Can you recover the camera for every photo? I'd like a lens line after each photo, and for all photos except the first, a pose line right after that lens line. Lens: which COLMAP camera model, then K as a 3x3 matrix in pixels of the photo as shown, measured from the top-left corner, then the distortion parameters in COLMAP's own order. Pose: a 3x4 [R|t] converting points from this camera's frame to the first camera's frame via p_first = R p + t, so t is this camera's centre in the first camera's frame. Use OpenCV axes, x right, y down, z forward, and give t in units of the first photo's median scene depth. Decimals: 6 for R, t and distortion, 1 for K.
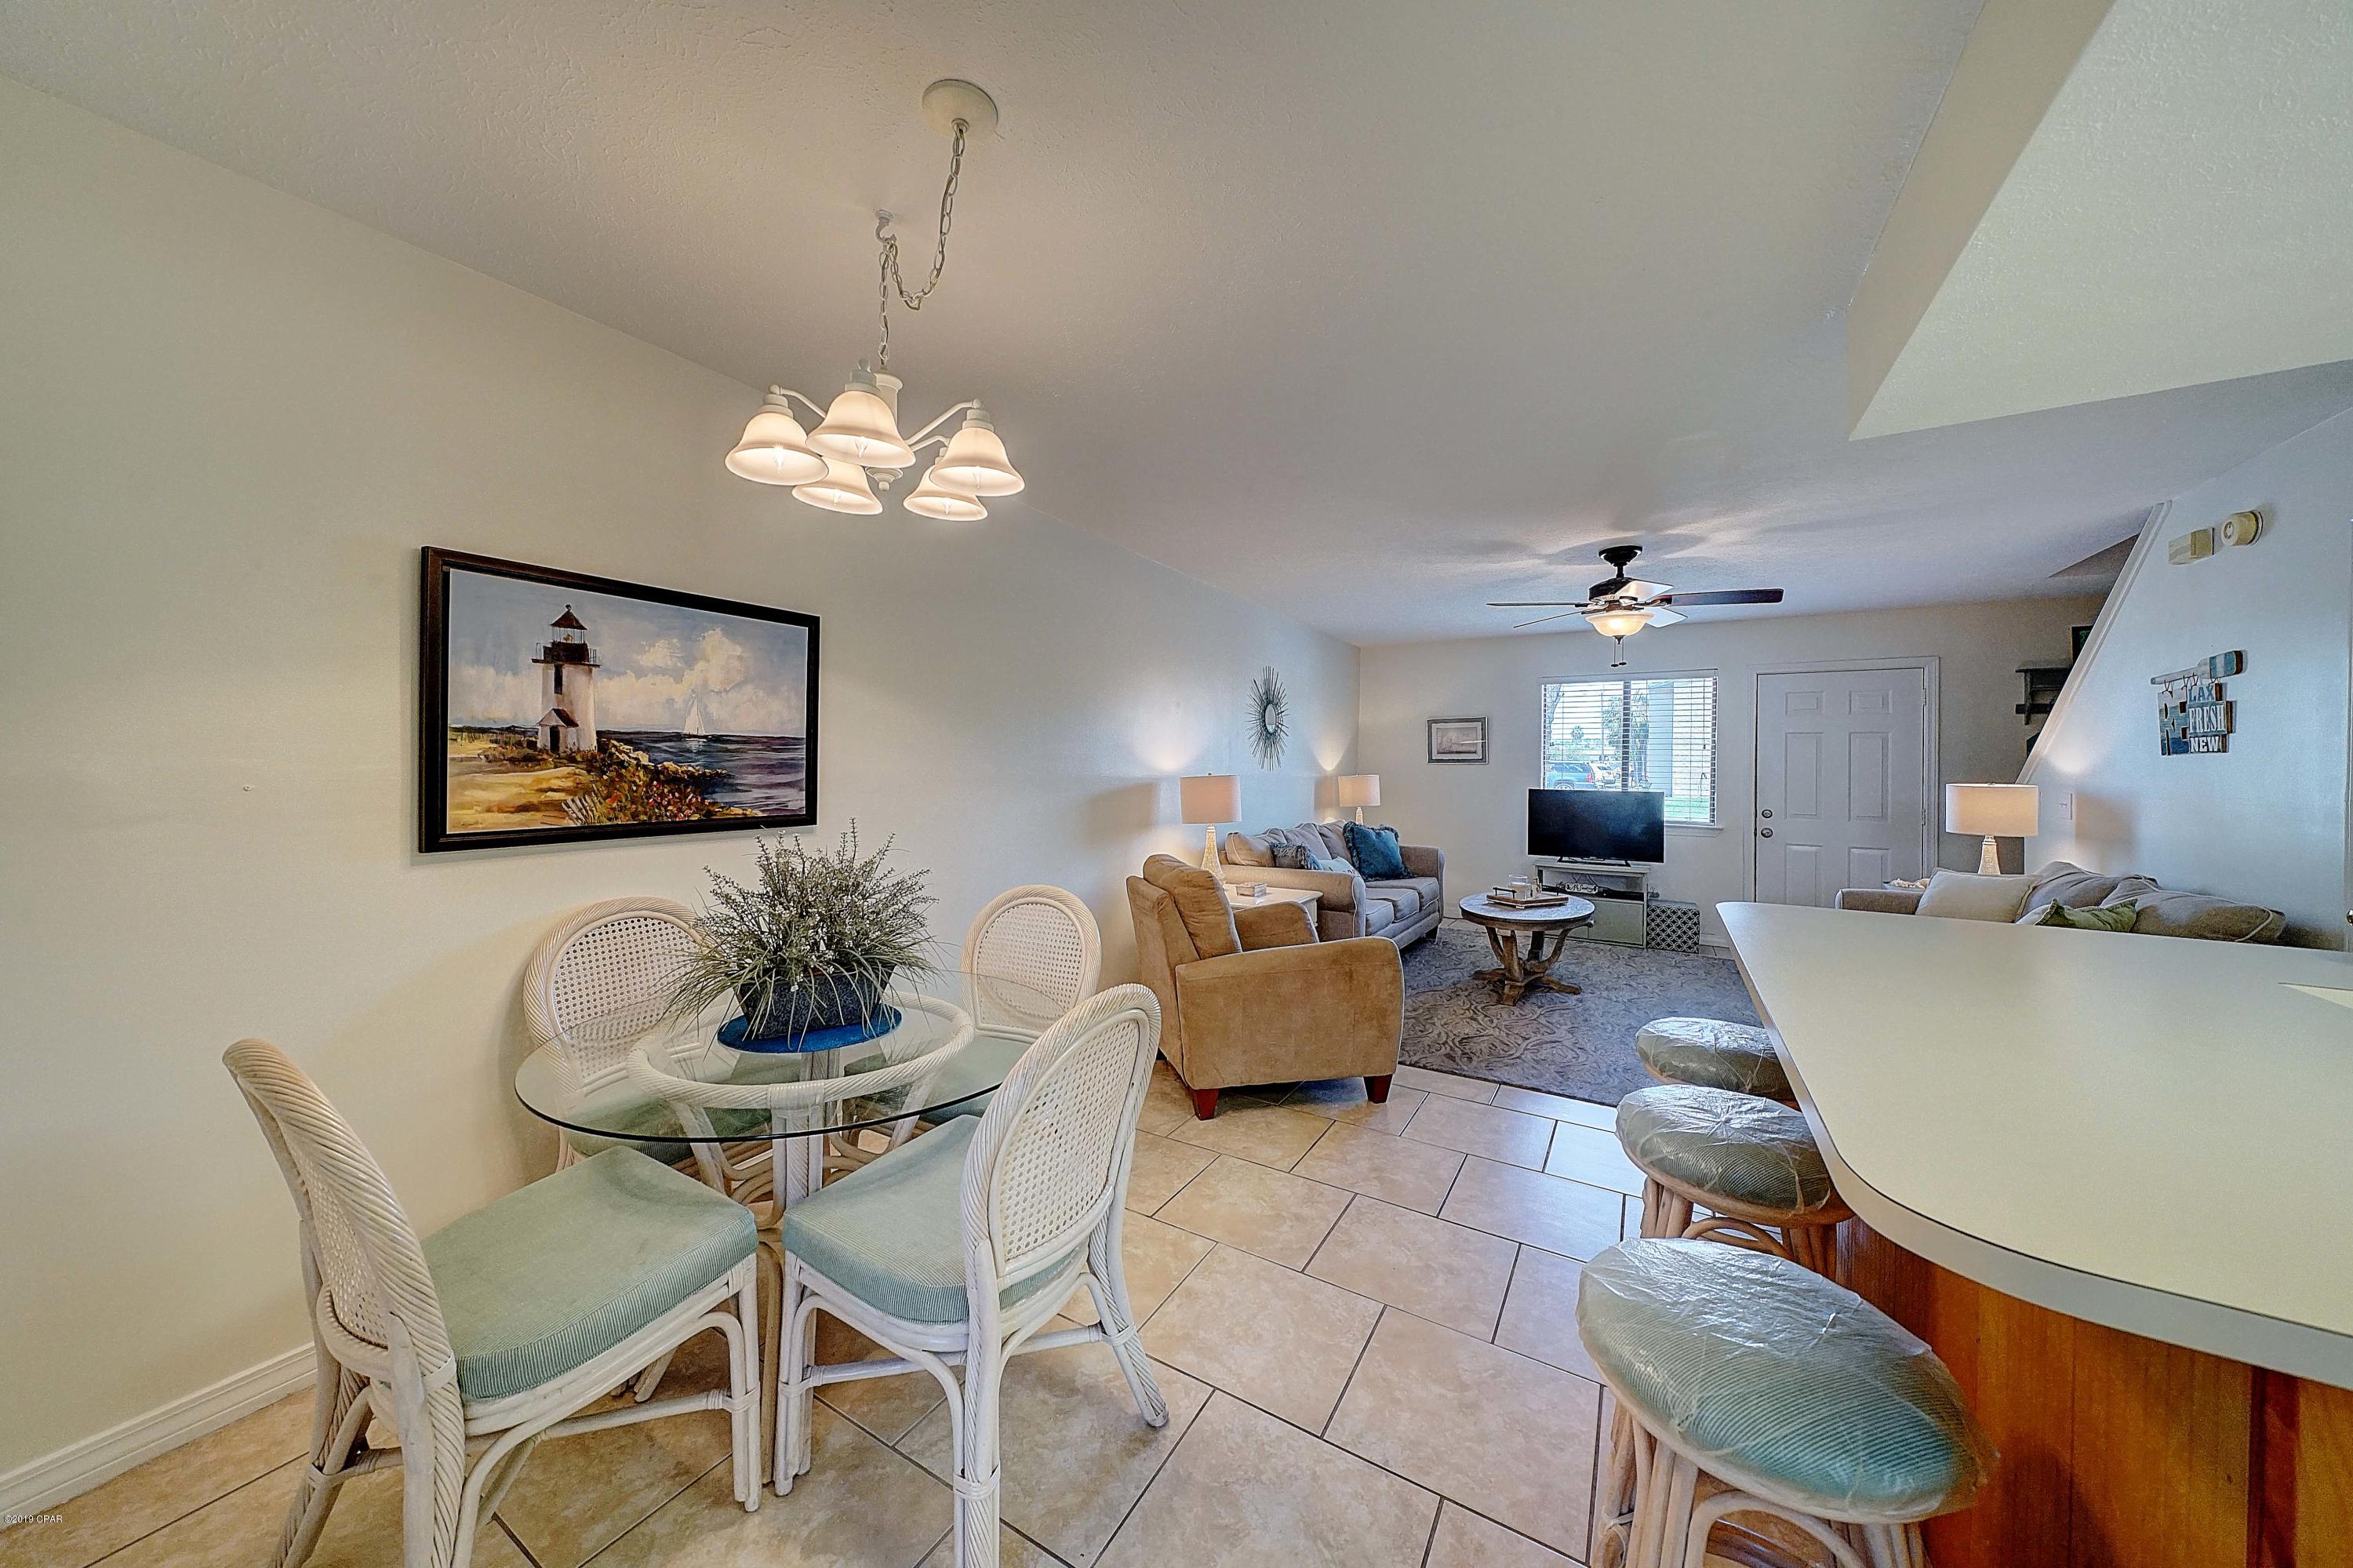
lens RADIAL K [[795.5, 0, 1156.6], [0, 795.5, 775.2], [0, 0, 1]] dist [-0.001089, -0.000868]
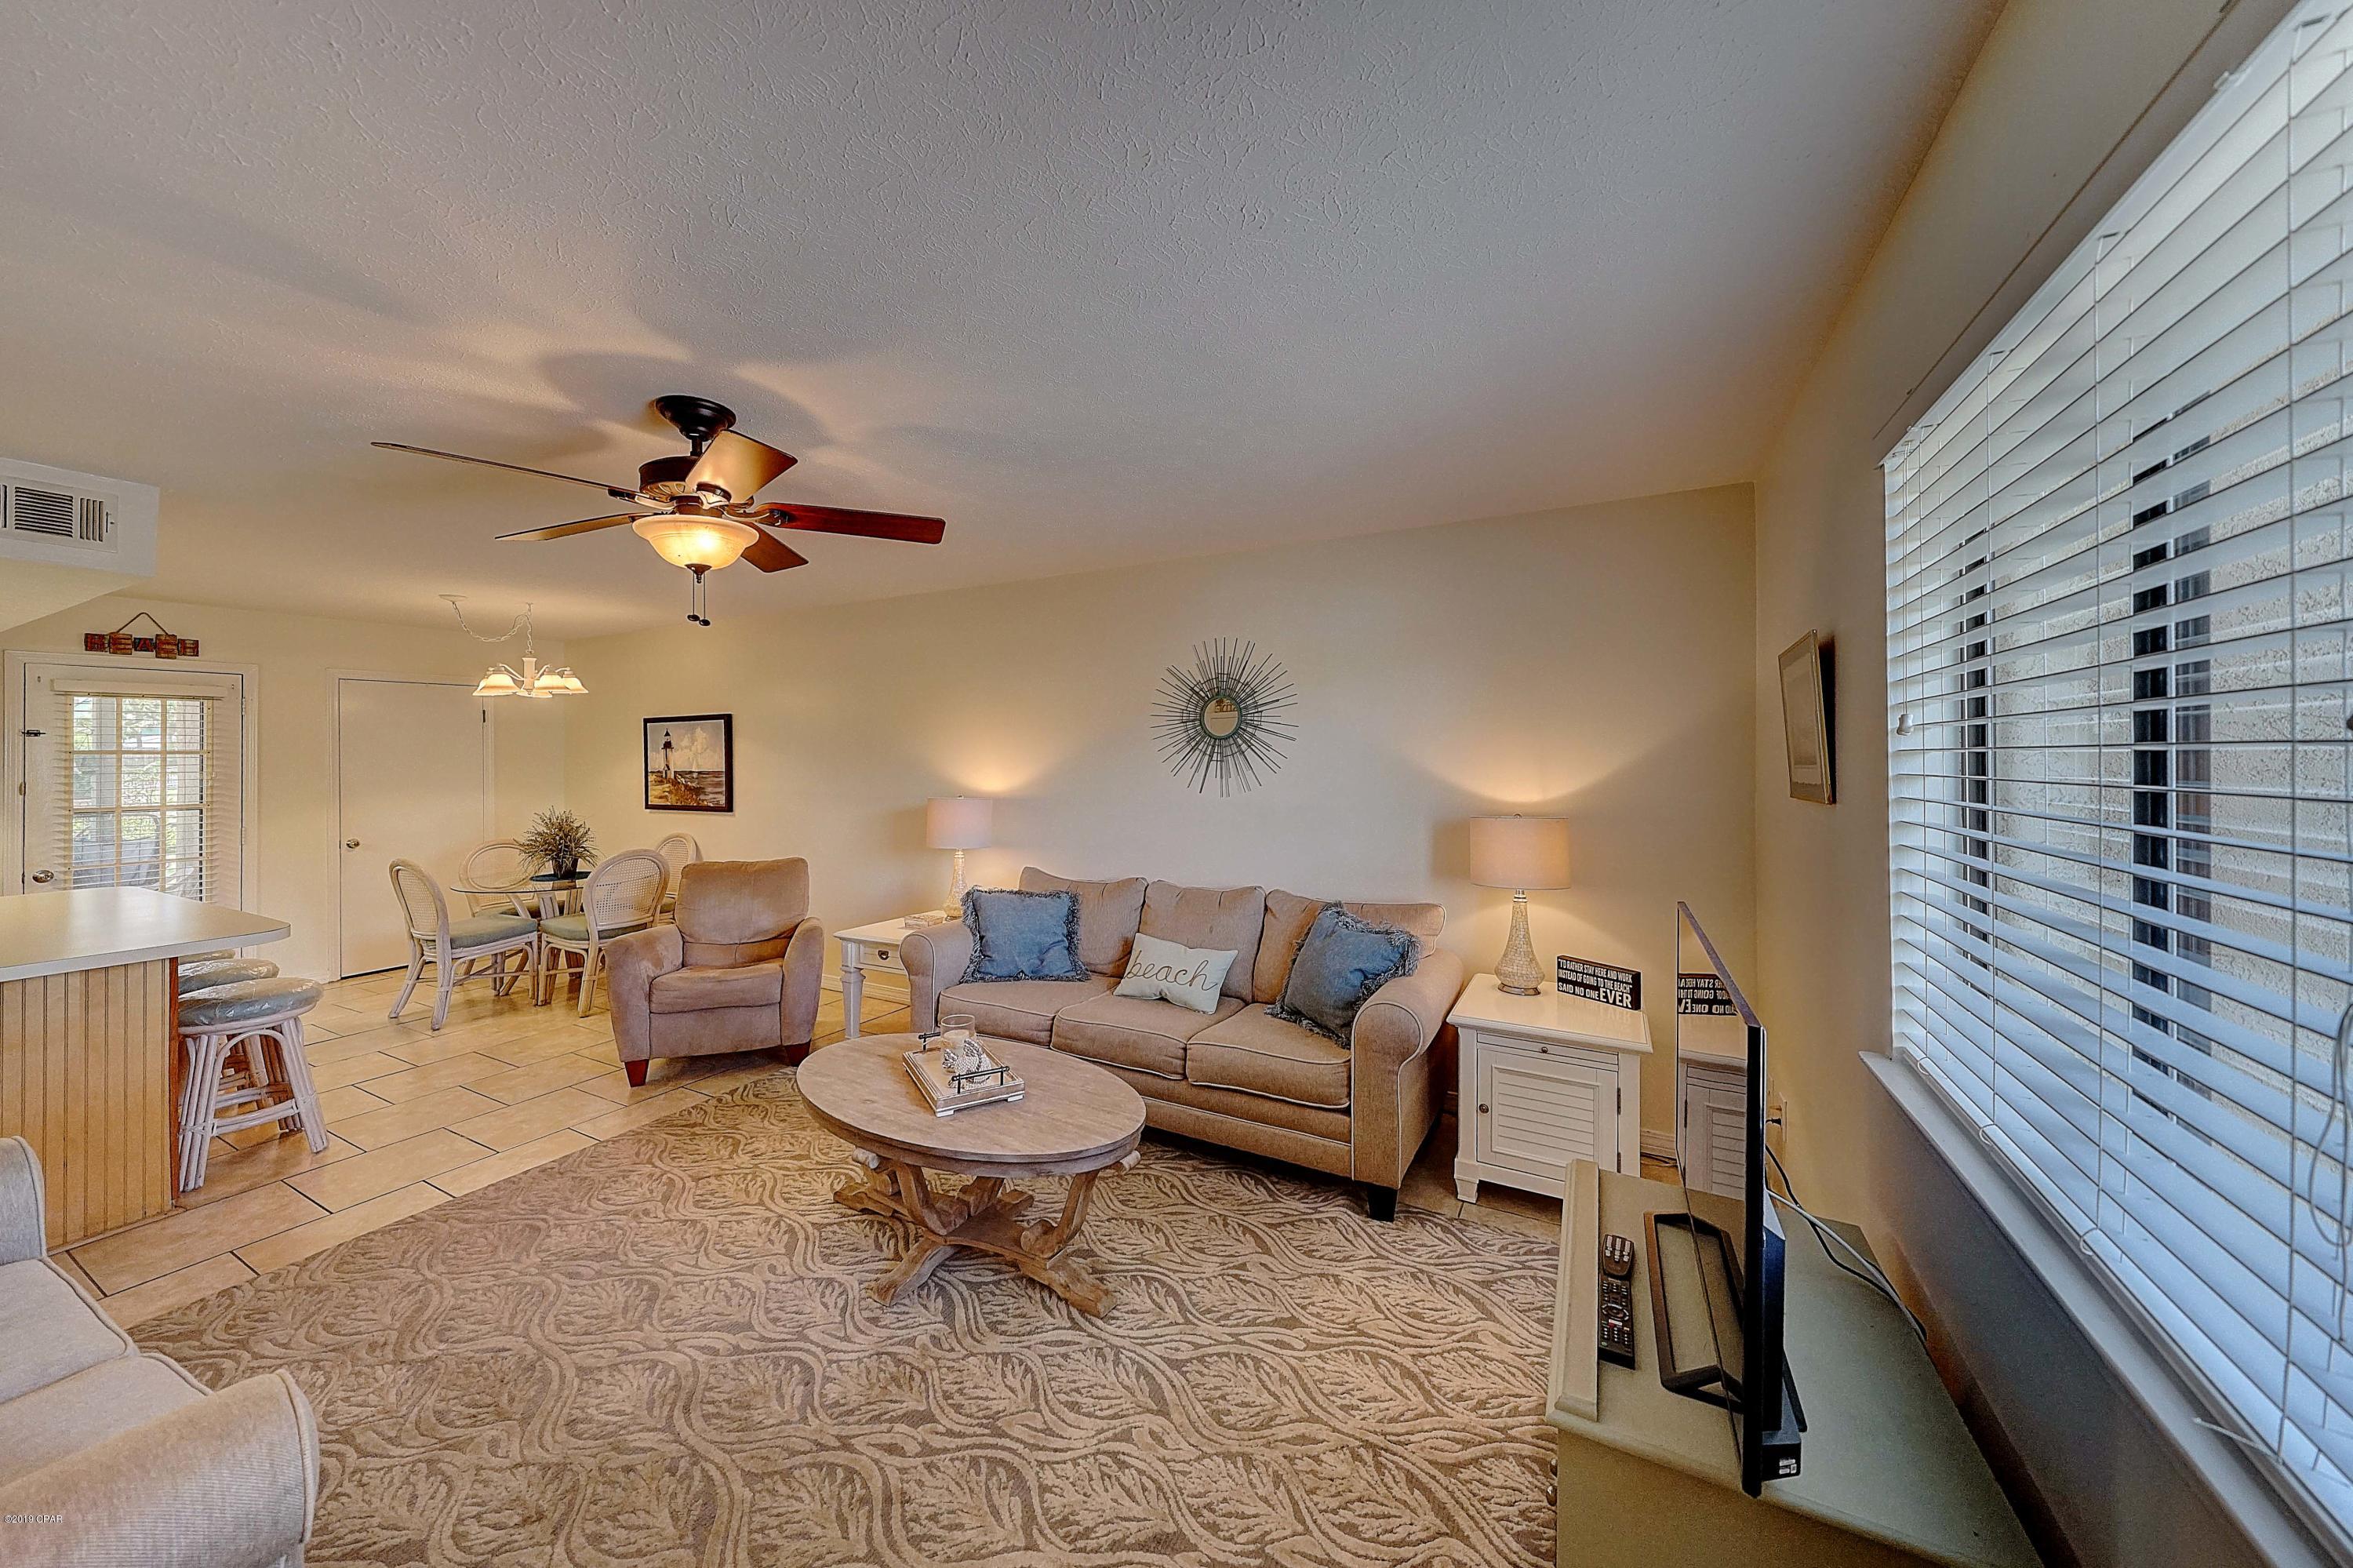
lens RADIAL K [[795.5, 0, 1137.5], [0, 795.5, 753.3], [0, 0, 1]] dist [-0.001089, -0.000868]
pose [[0.070999, -0.012922, -0.997393, 2.242413], [-0.008596, 0.999871, -0.013566, -0.095886], [0.997439, 0.009537, 0.070879, 2.465688]]
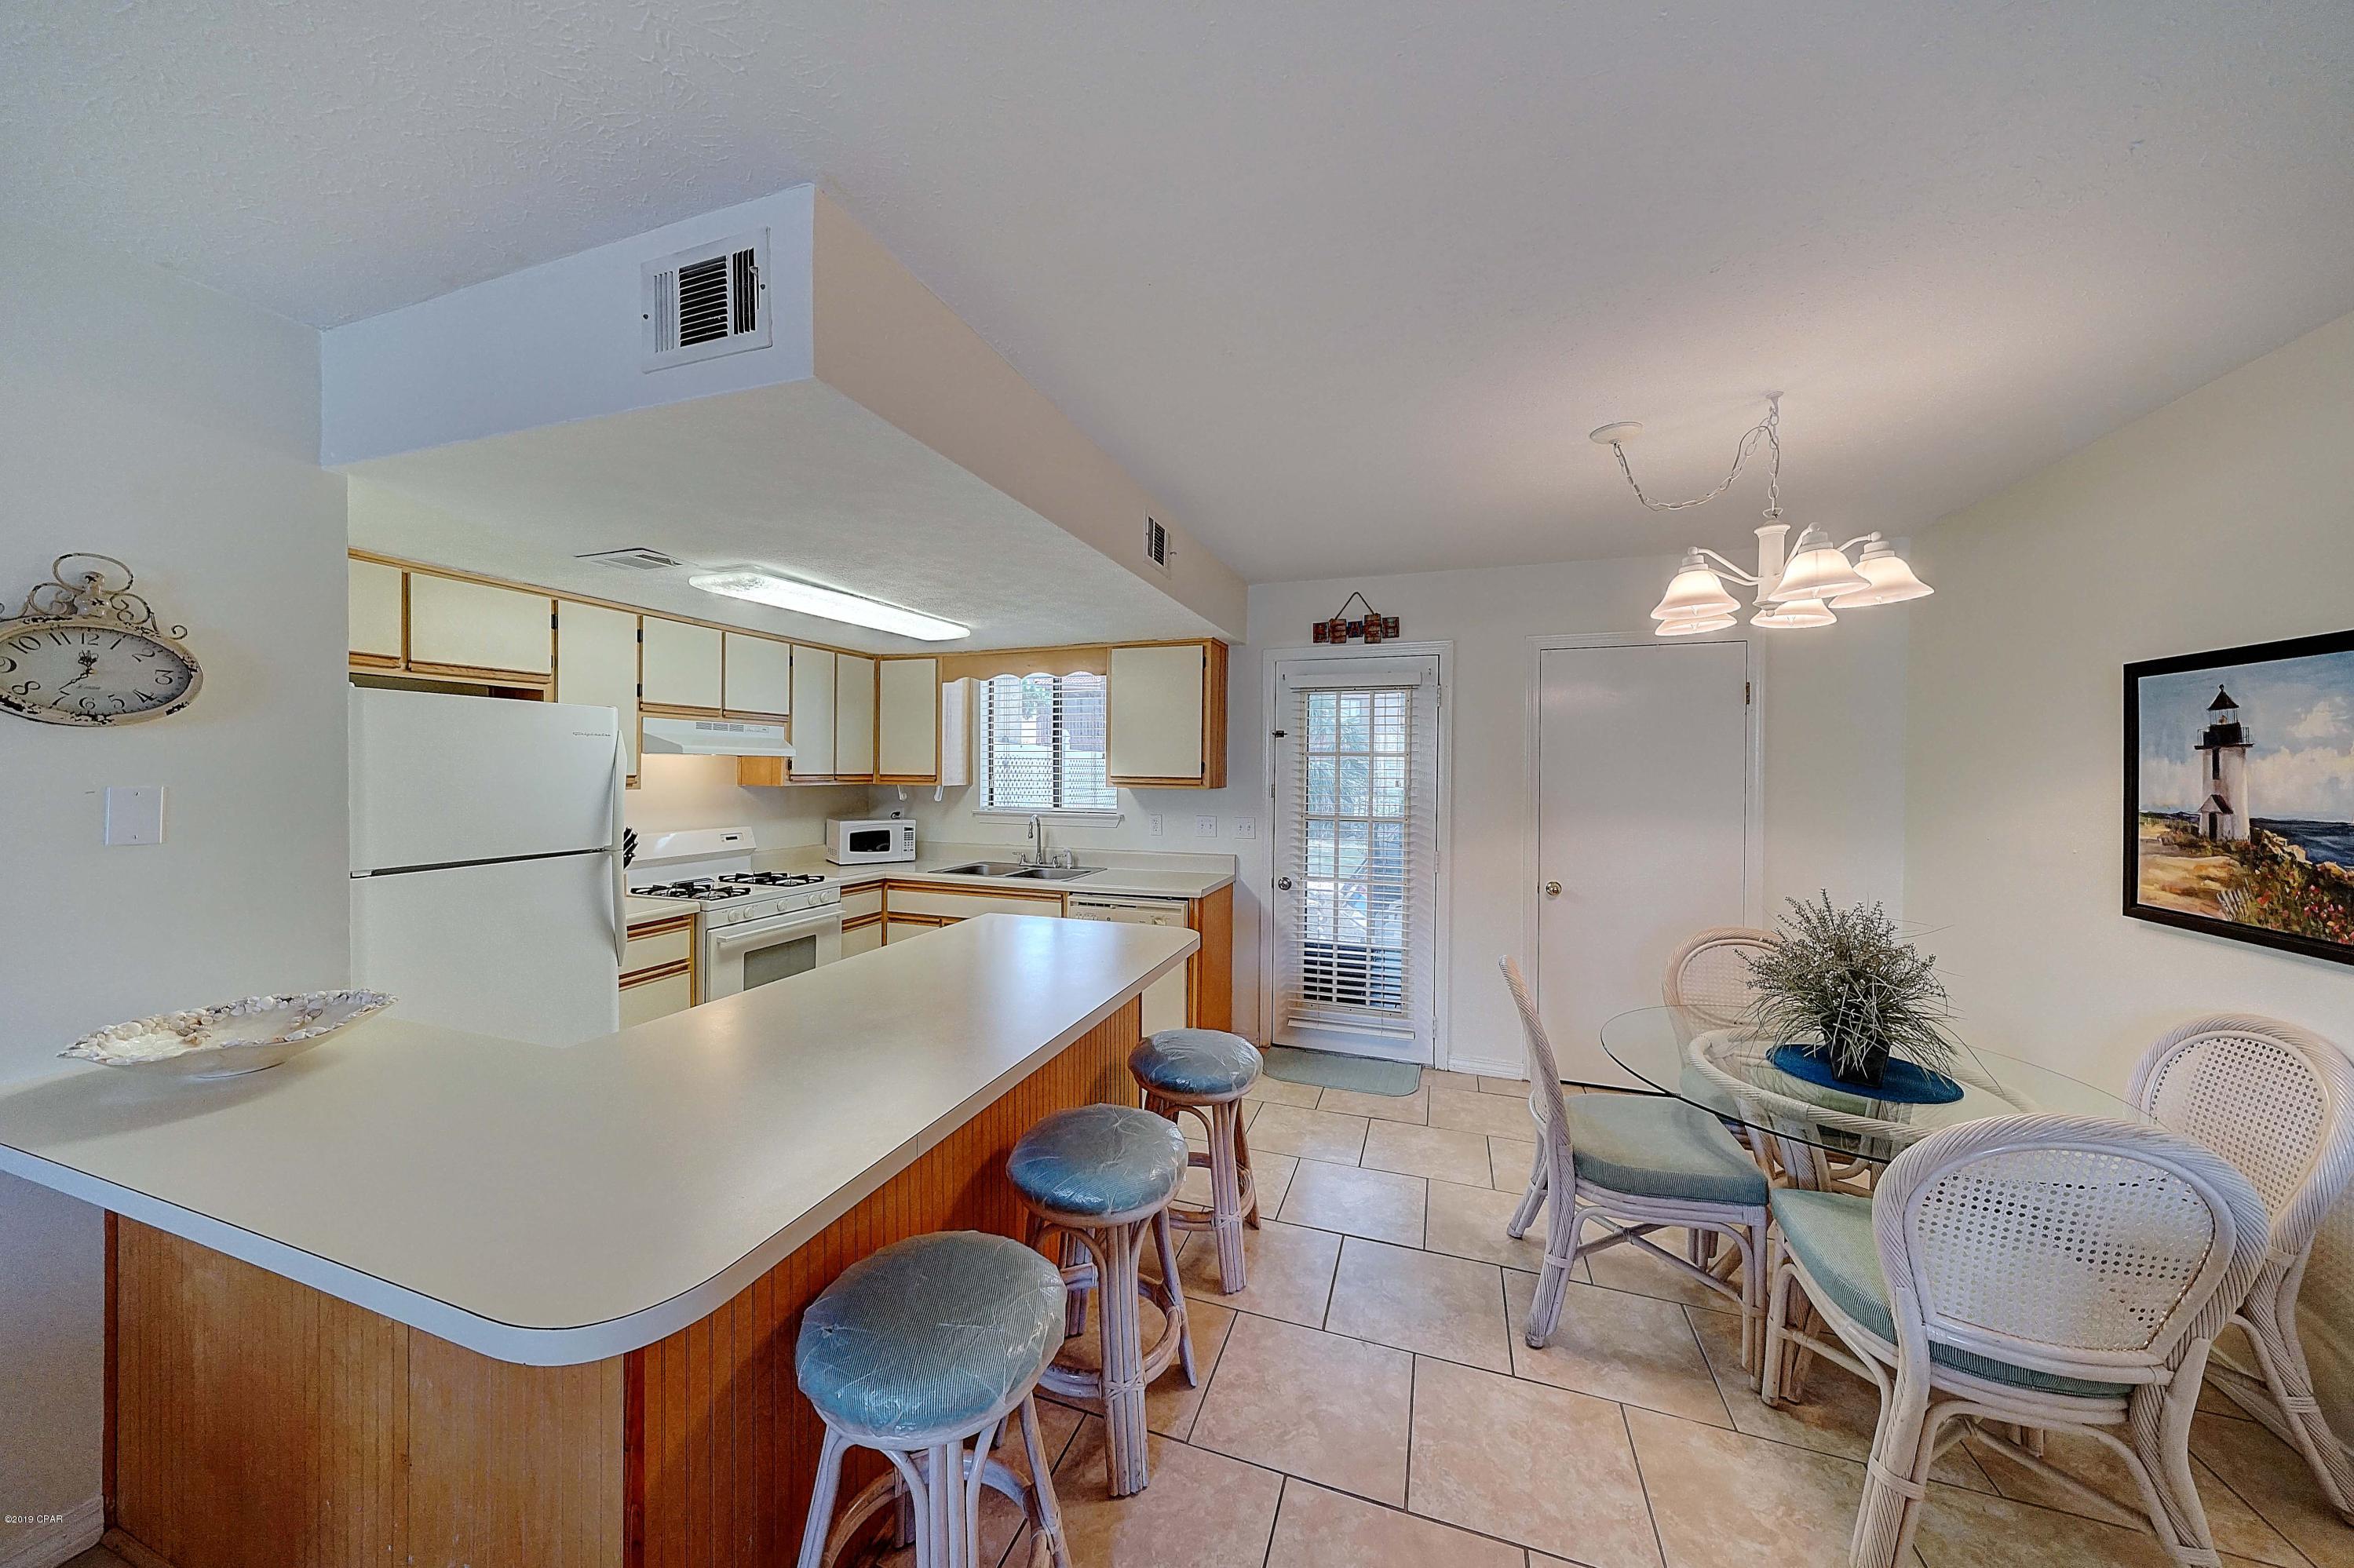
lens RADIAL K [[795.7, 0, 1172.4], [0, 795.7, 769.8], [0, 0, 1]] dist [-0.001089, -0.000868]
pose [[-0.974143, -0.017936, -0.225218, 0.673557], [-0.023767, 0.999448, 0.023203, -0.103328], [0.224677, 0.027956, -0.974032, 1.608658]]
